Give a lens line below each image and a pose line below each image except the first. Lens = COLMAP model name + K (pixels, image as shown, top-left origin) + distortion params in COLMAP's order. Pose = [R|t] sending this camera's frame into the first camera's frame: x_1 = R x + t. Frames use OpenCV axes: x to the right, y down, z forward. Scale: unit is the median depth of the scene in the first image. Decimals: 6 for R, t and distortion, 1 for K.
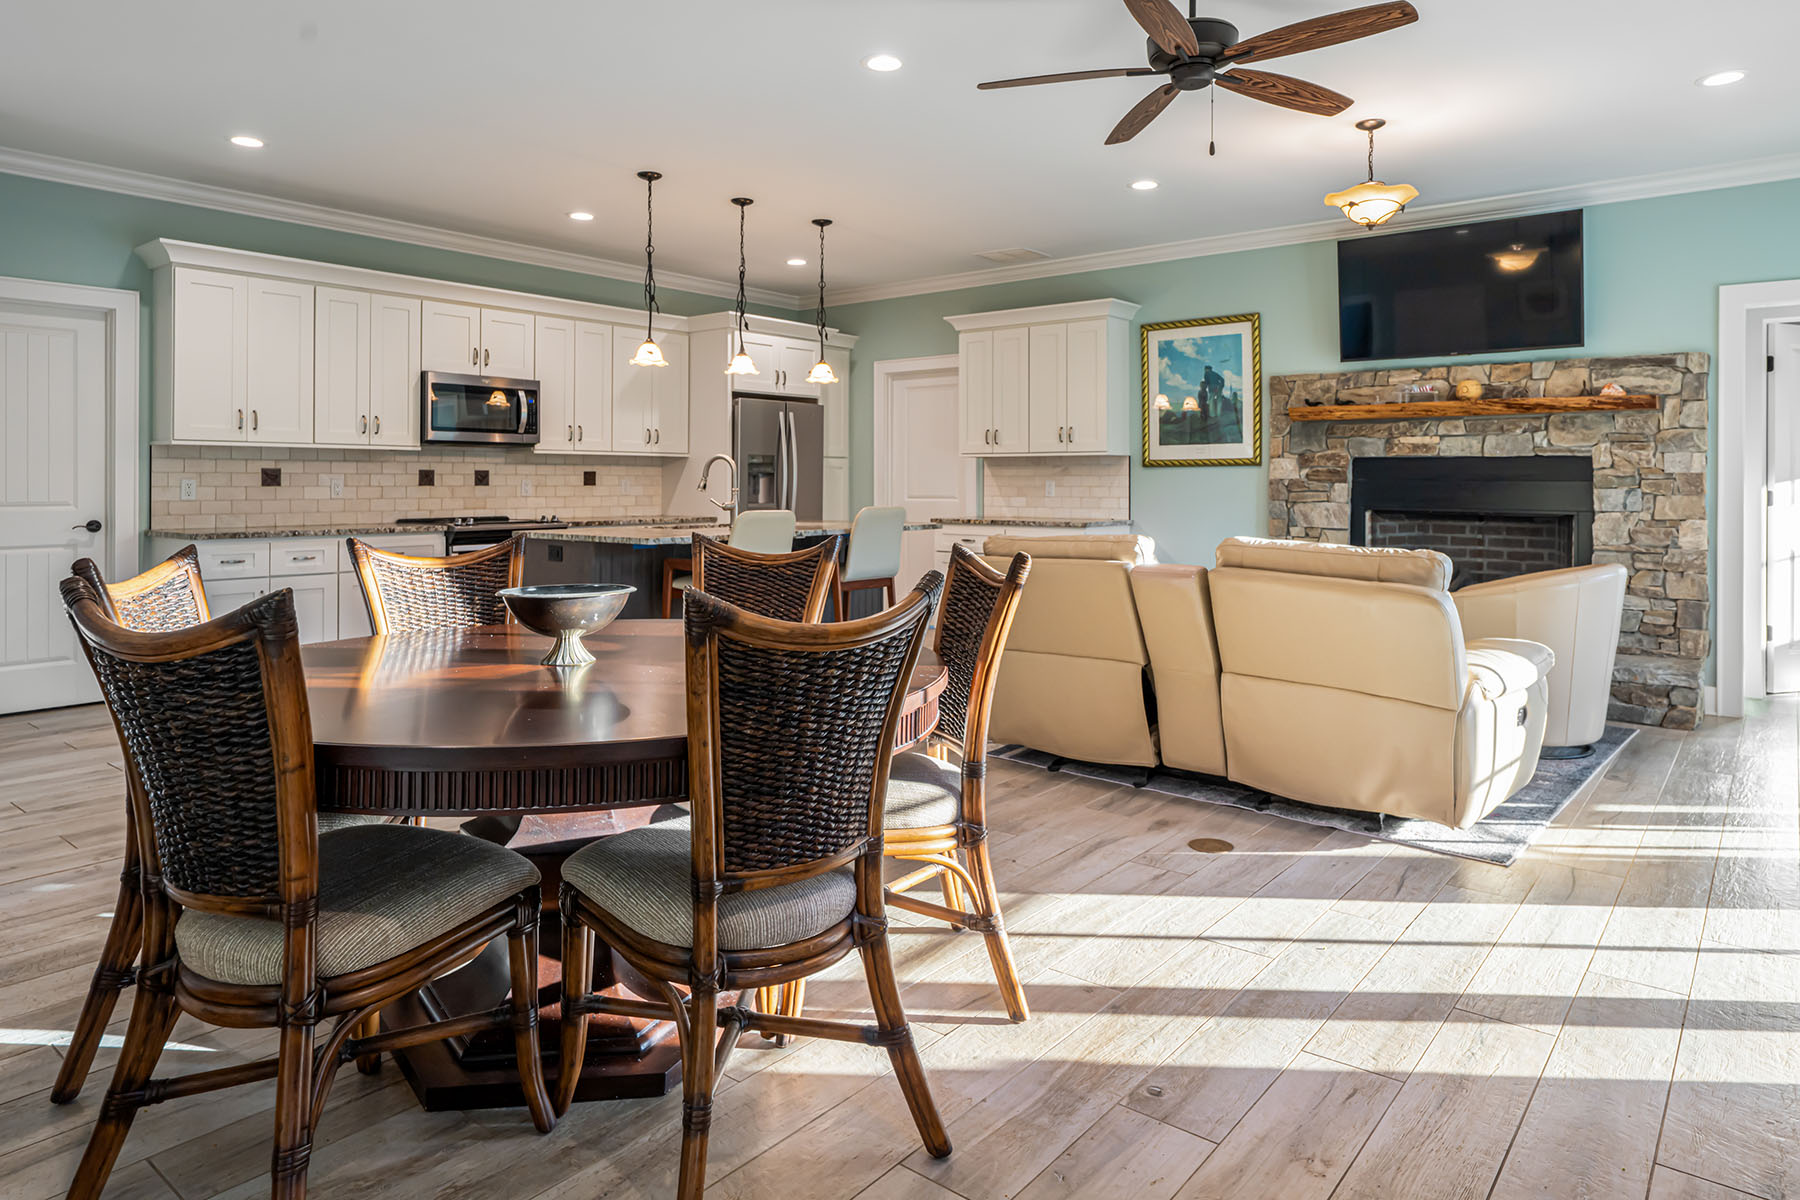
lens RADIAL K [[1109.1, 0, 896.4], [0, 1109.1, 481.8], [0, 0, 1]] dist [-0.018608, -0.000903]
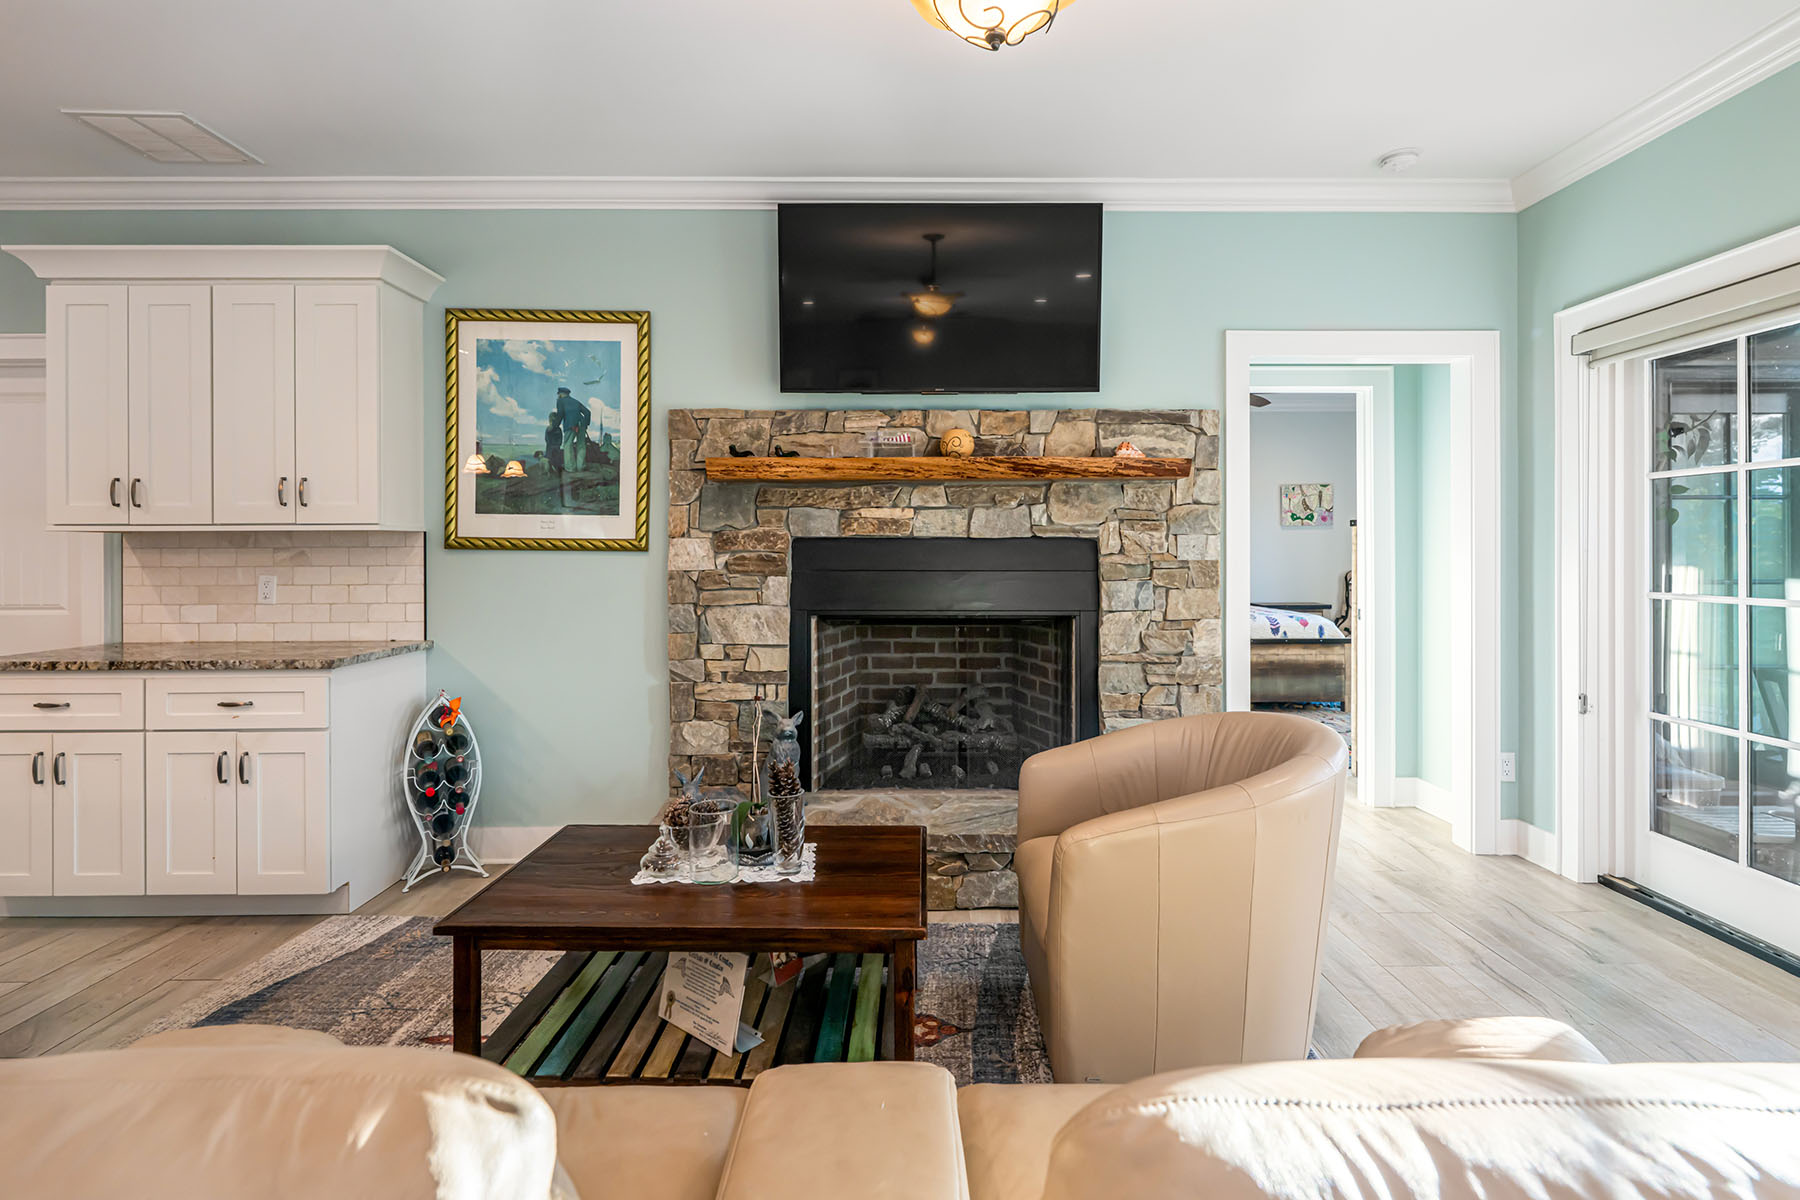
lens RADIAL K [[928.4, 0, 902.7], [0, 928.4, 552.8], [0, 0, 1]] dist [0.009662, -0.001561]
pose [[0.772863, -0.006207, 0.634542, 0.107836], [0.005479, 0.999980, 0.003108, -0.014396], [-0.634549, 0.001075, 0.772882, 0.529500]]
